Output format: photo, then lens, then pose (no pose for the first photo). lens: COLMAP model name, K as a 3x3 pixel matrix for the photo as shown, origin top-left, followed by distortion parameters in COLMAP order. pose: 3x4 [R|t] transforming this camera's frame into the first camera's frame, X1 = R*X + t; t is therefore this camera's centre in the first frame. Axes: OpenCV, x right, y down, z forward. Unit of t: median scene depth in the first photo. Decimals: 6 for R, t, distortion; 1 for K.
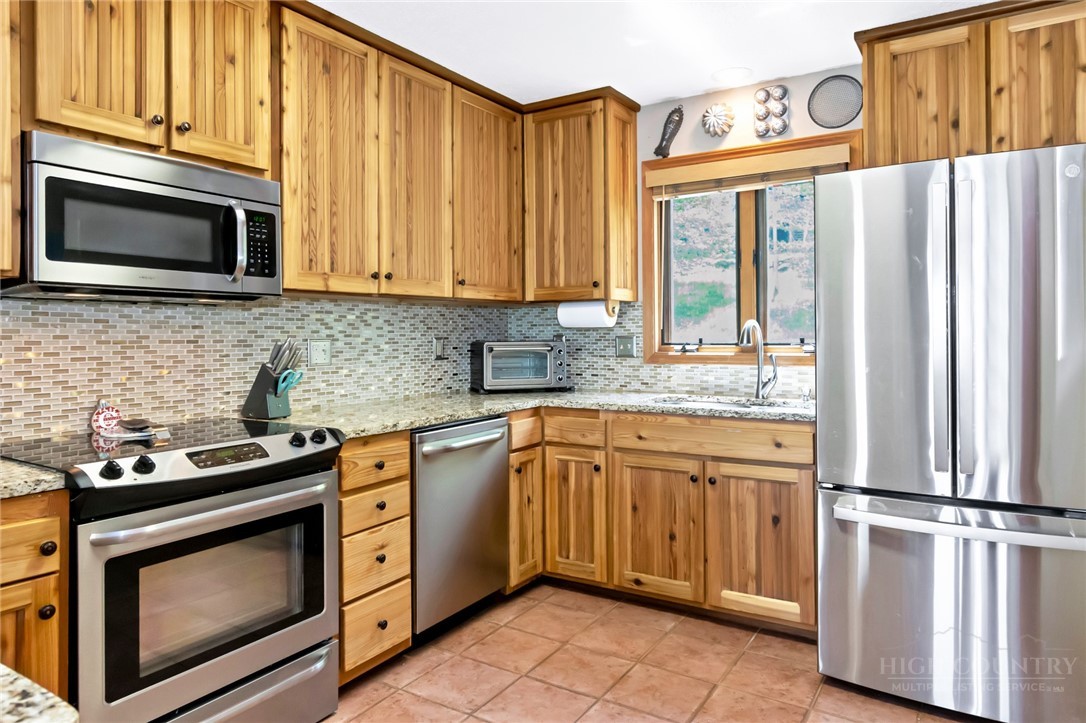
lens RADIAL K [[683.0, 0, 559.3], [0, 683.0, 338.9], [0, 0, 1]] dist [0.002119, -0.004411]
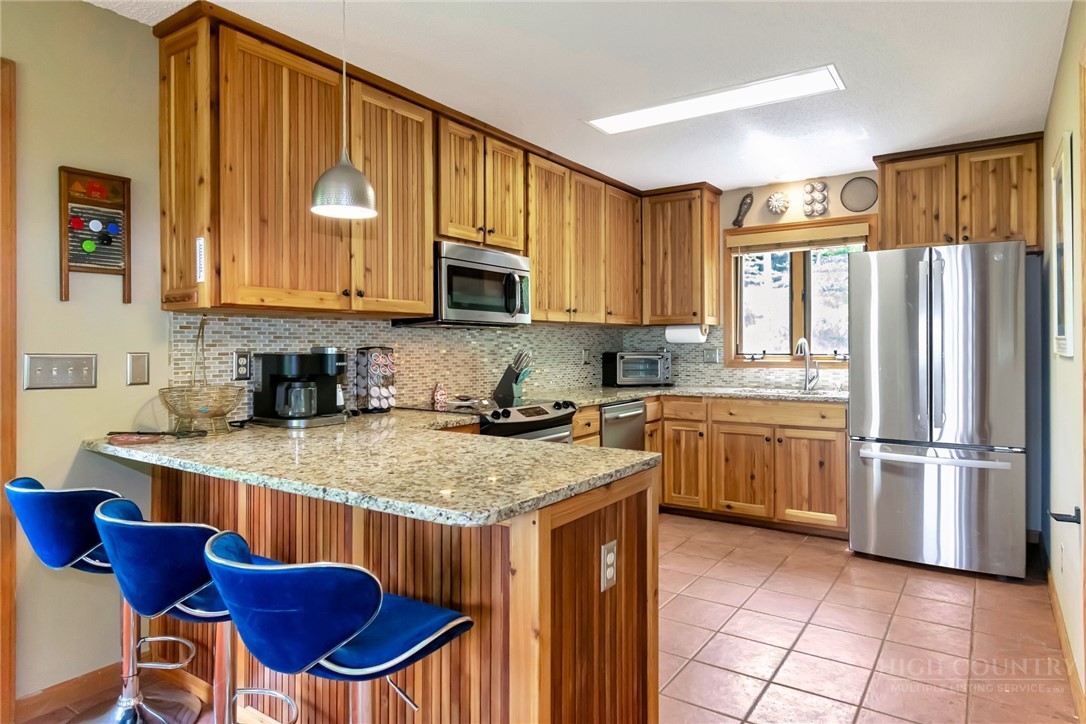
lens RADIAL K [[683.0, 0, 540.3], [0, 683.0, 353.6], [0, 0, 1]] dist [0.002119, -0.004411]
pose [[0.999416, 0.003531, -0.033998, -0.281454], [-0.003404, 0.999987, 0.003784, 0.002792], [0.034011, -0.003666, 0.999415, -0.608162]]
